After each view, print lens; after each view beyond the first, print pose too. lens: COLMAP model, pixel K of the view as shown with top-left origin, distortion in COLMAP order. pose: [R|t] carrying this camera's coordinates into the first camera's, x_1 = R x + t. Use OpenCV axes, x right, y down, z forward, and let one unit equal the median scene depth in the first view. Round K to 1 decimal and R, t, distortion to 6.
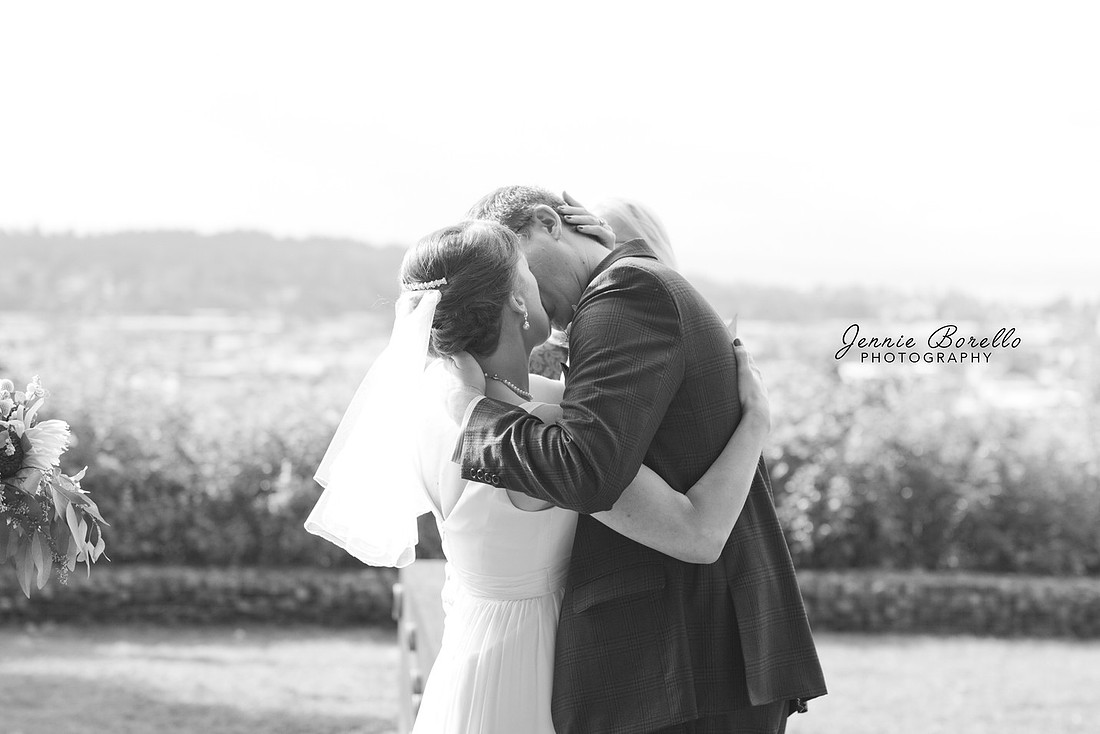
lens RADIAL K [[2502.4, 0, 549.4], [0, 2502.4, 410.8], [0, 0, 1]] dist [-0.180755, 0.376241]
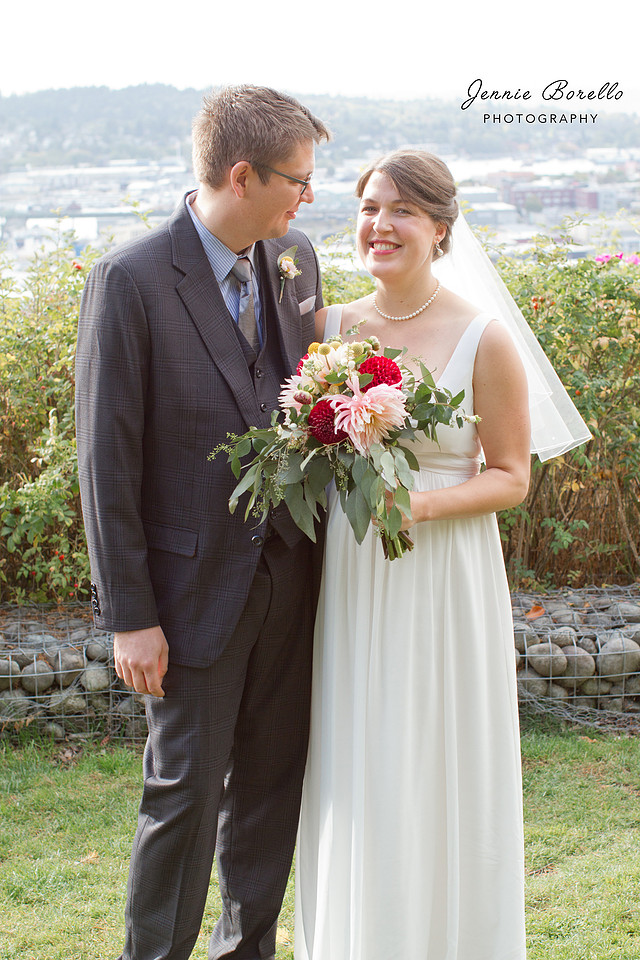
lens RADIAL K [[2183.9, 0, 320.0], [0, 2183.9, 480.0], [0, 0, 1]] dist [-0.180755, 0.376241]
pose [[0.997809, -0.039889, -0.052782, -0.033678], [0.045544, 0.992812, 0.110681, -0.007537], [0.047988, -0.112843, 0.992453, 0.597036]]
